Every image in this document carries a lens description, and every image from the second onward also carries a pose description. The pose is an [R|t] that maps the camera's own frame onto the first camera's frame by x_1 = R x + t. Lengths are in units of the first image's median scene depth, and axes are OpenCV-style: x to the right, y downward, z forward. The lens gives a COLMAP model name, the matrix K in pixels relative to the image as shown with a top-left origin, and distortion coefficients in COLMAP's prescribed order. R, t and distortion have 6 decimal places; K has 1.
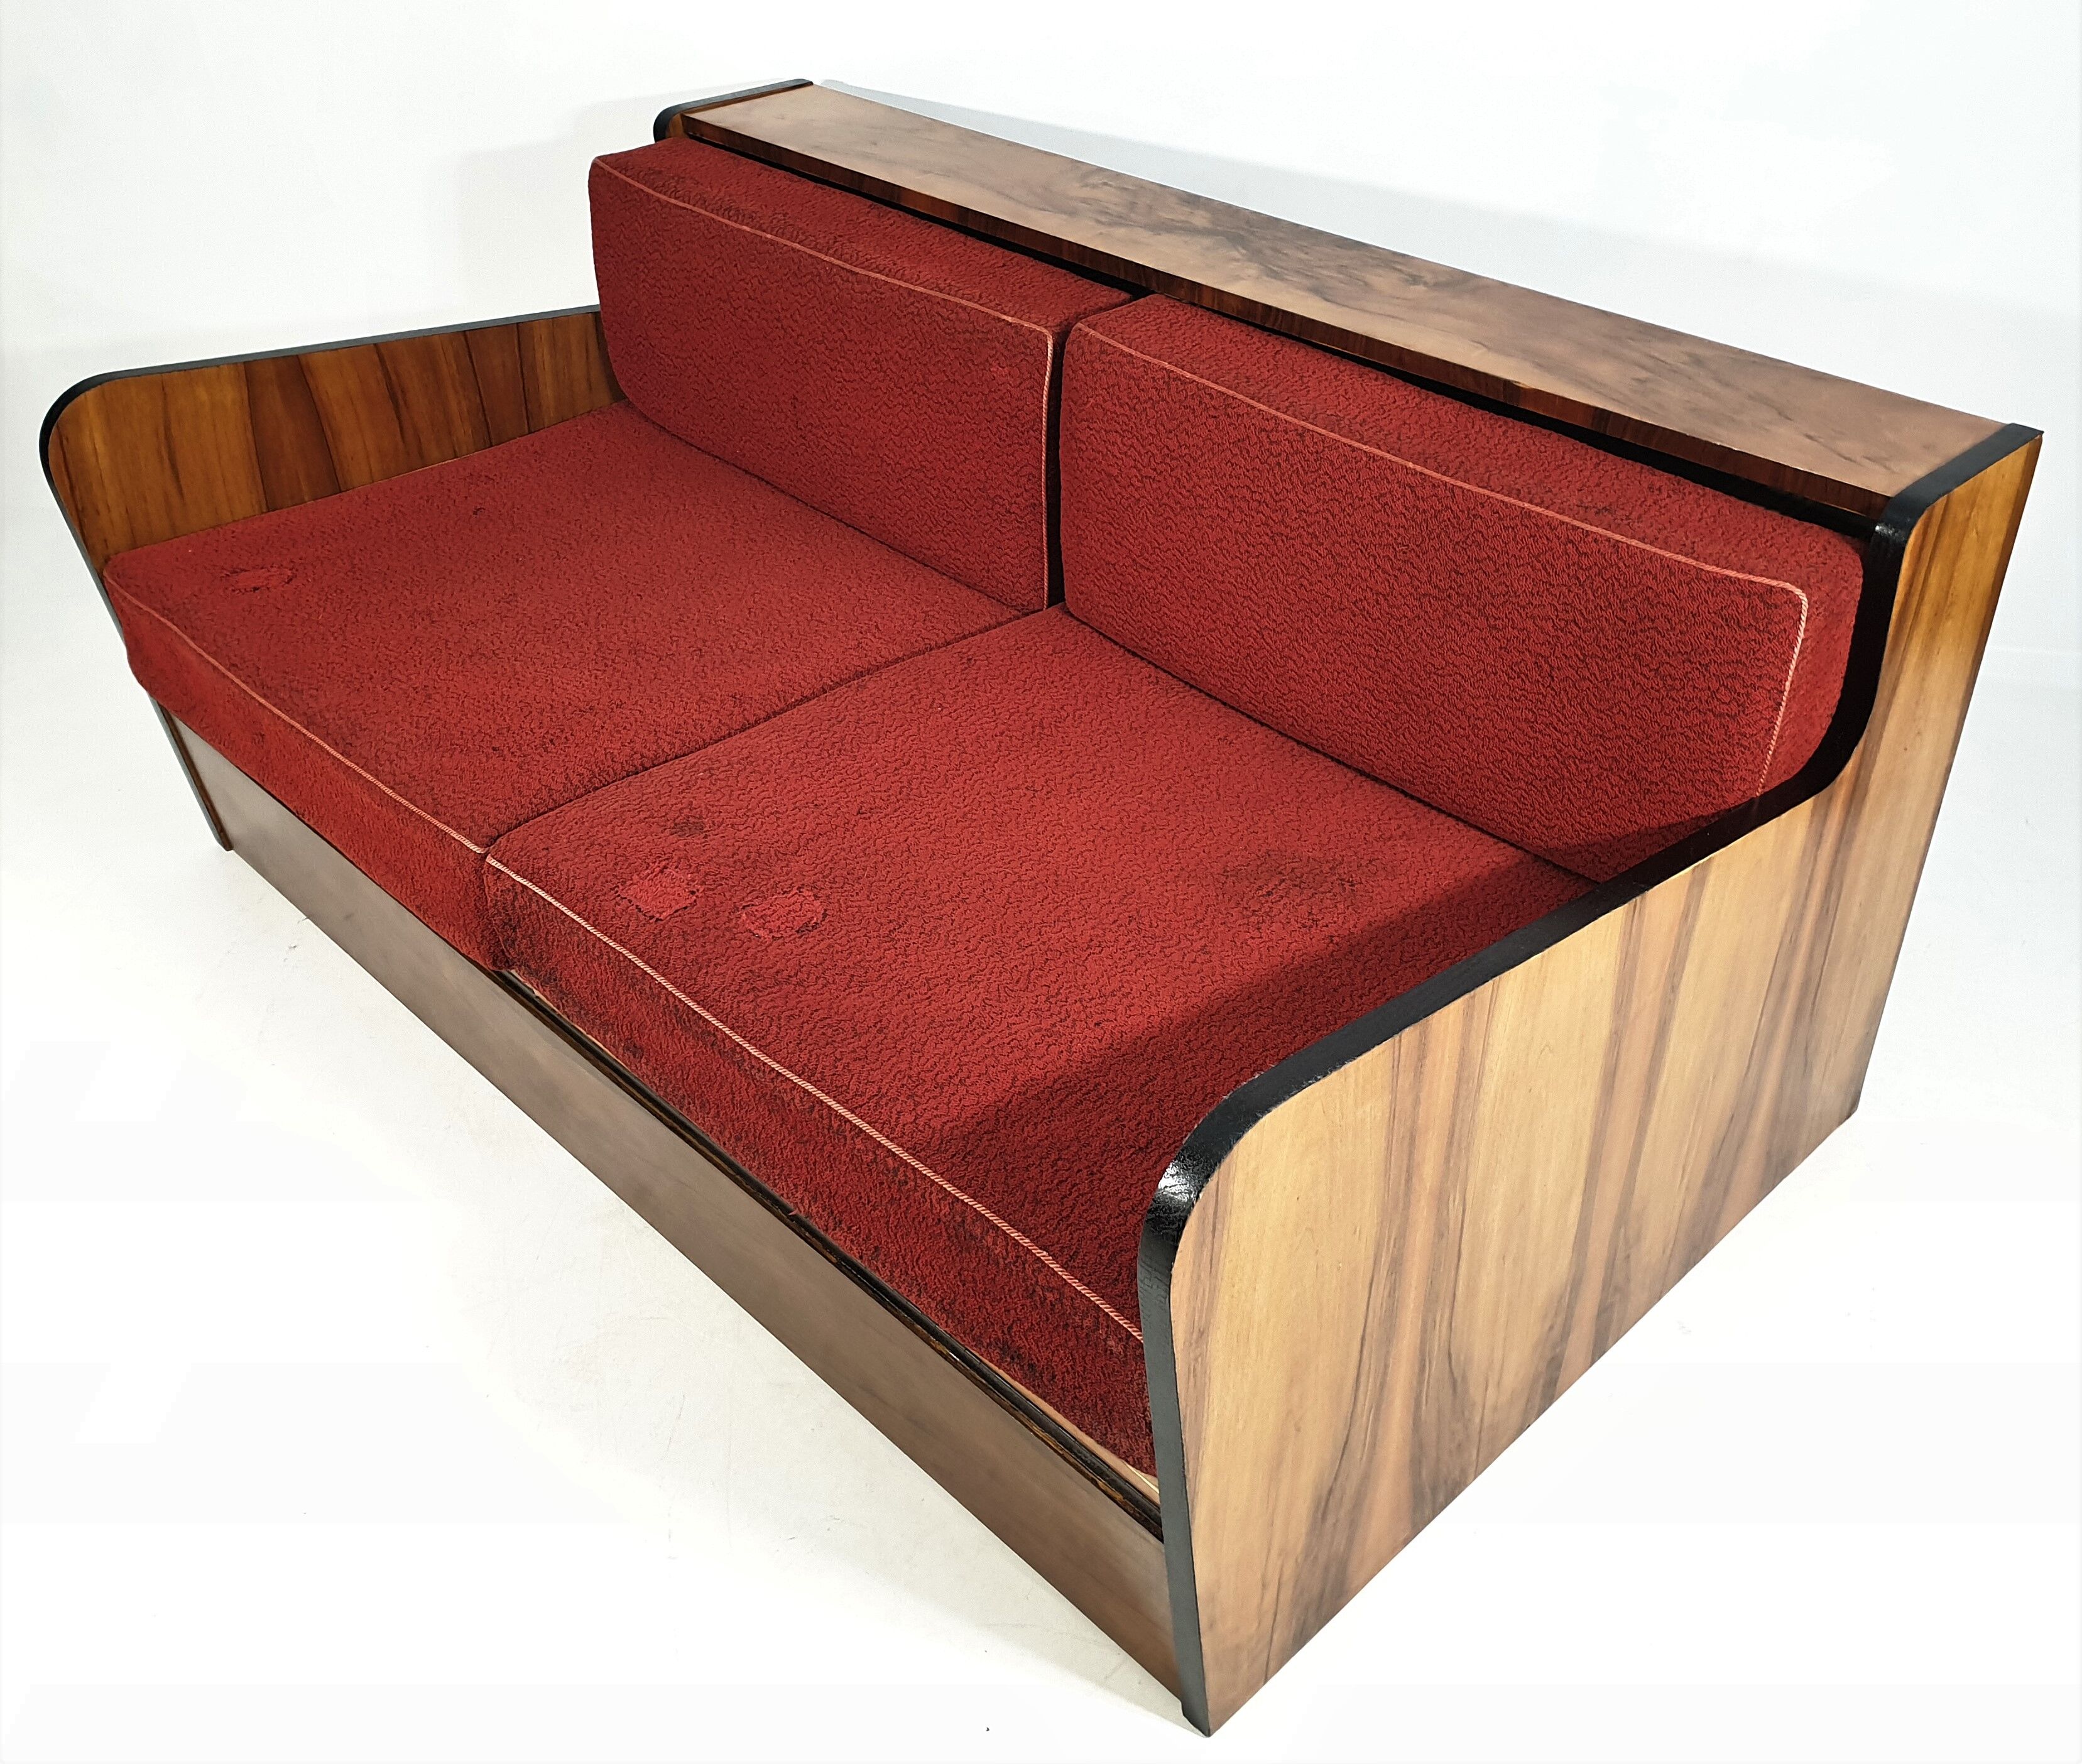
lens RADIAL K [[1921.8, 0, 1098.9], [0, 1921.8, 810.6], [0, 0, 1]] dist [0.165458, -0.493148]
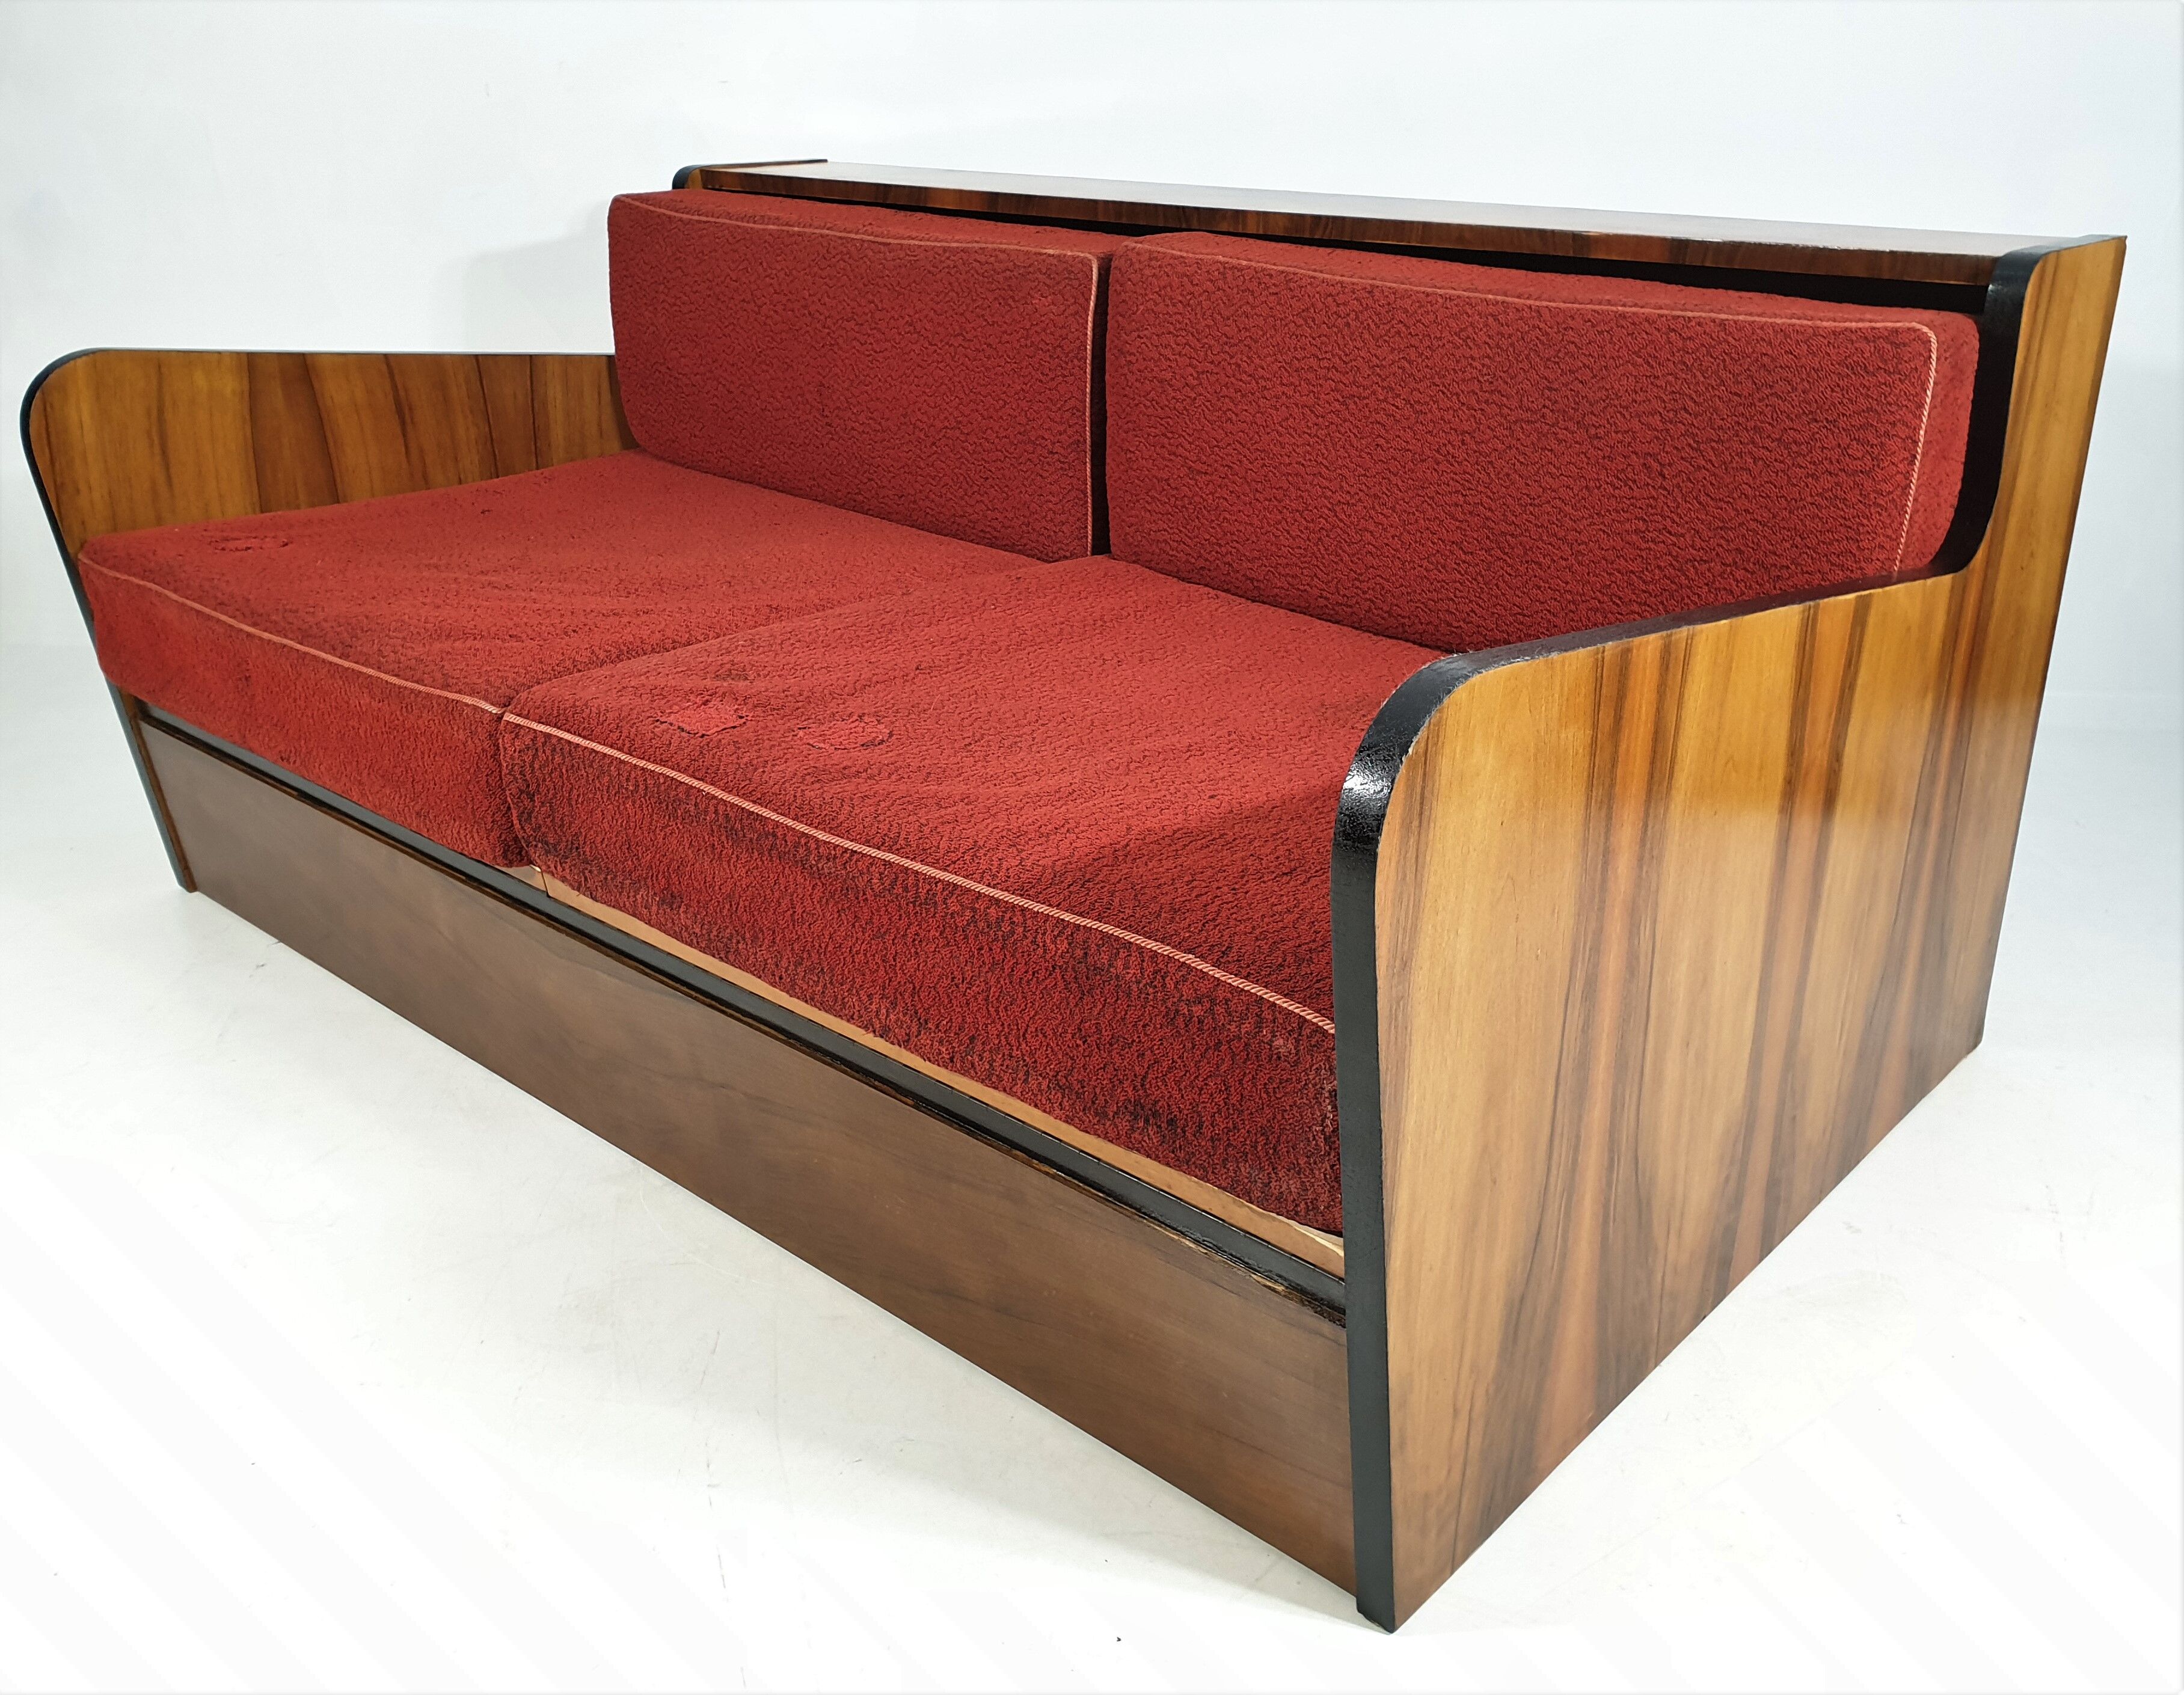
lens RADIAL K [[1838.1, 0, 1131.1], [0, 1838.1, 842.4], [0, 0, 1]] dist [0.106360, -0.261034]
pose [[0.997909, -0.022945, 0.060428, -0.082461], [0.034965, 0.977909, -0.206085, 0.279877], [-0.054365, 0.207767, 0.976666, 0.166620]]
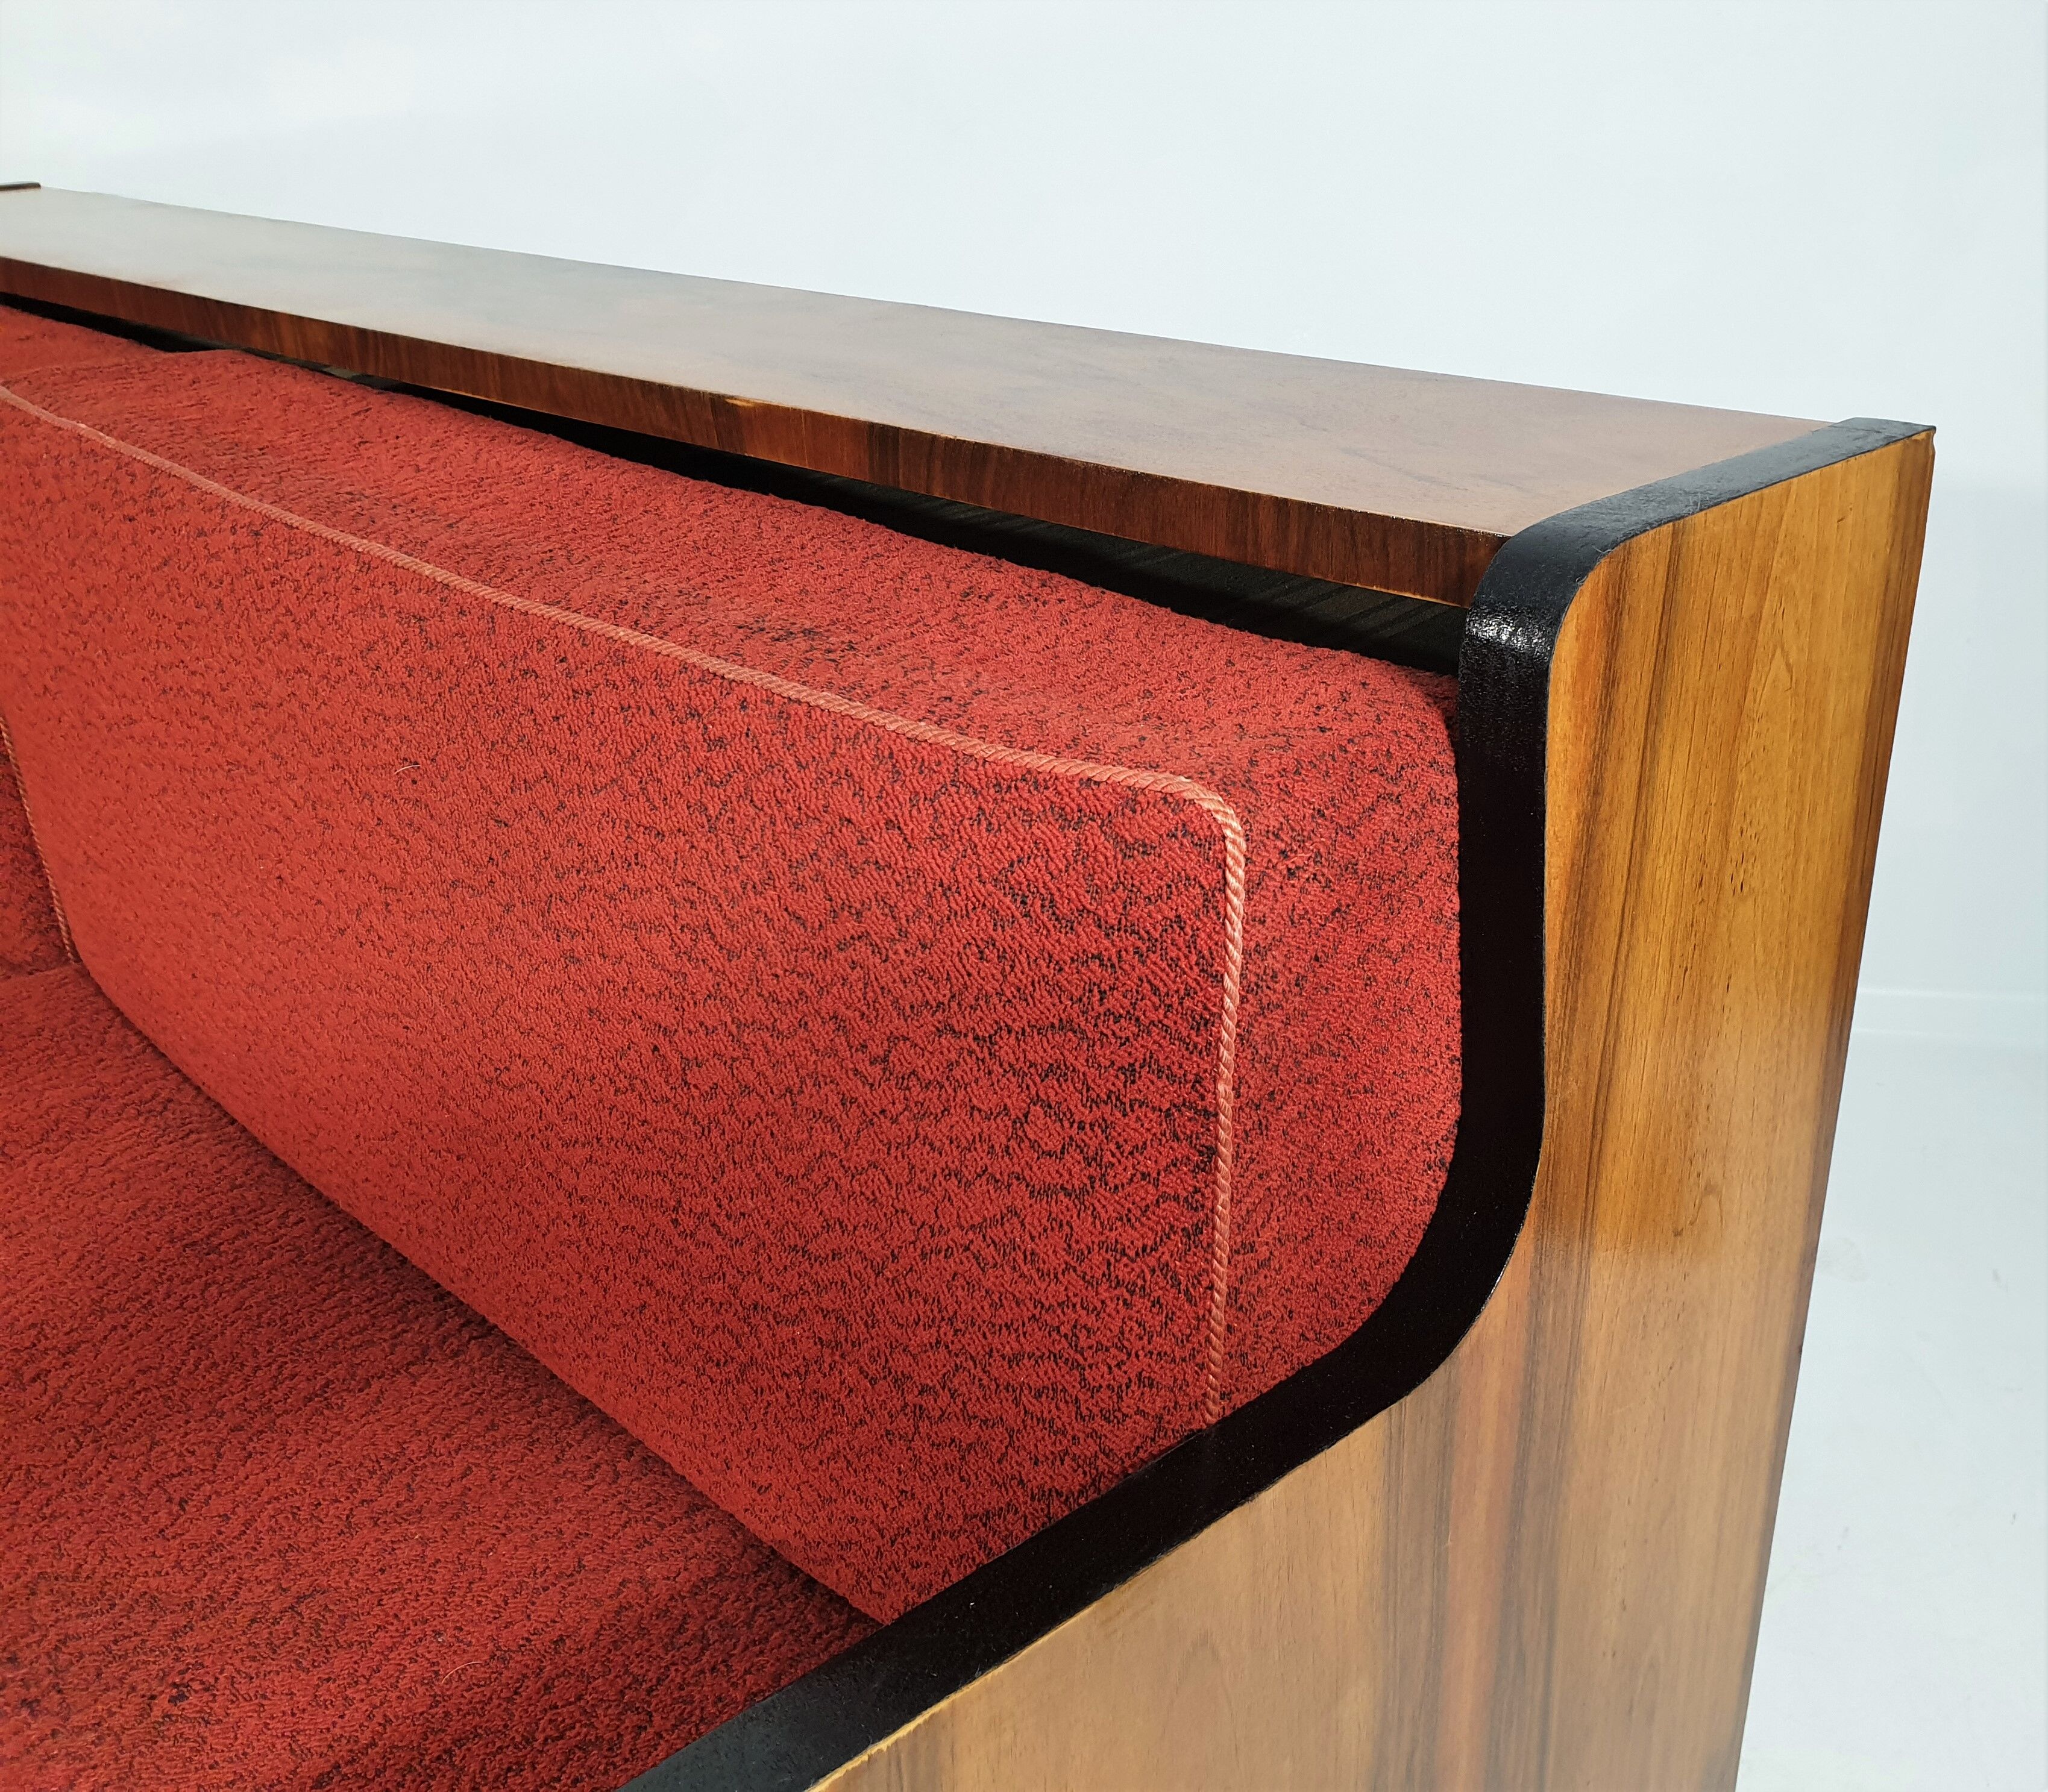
lens RADIAL K [[1817.8, 0, 1230.5], [0, 1817.8, 885.9], [0, 0, 1]] dist [0.008136, -0.002236]
pose [[0.998086, -0.031683, 0.053112, 0.314667], [0.040020, 0.985633, -0.164091, -0.045319], [-0.047150, 0.165902, 0.985014, 0.645516]]
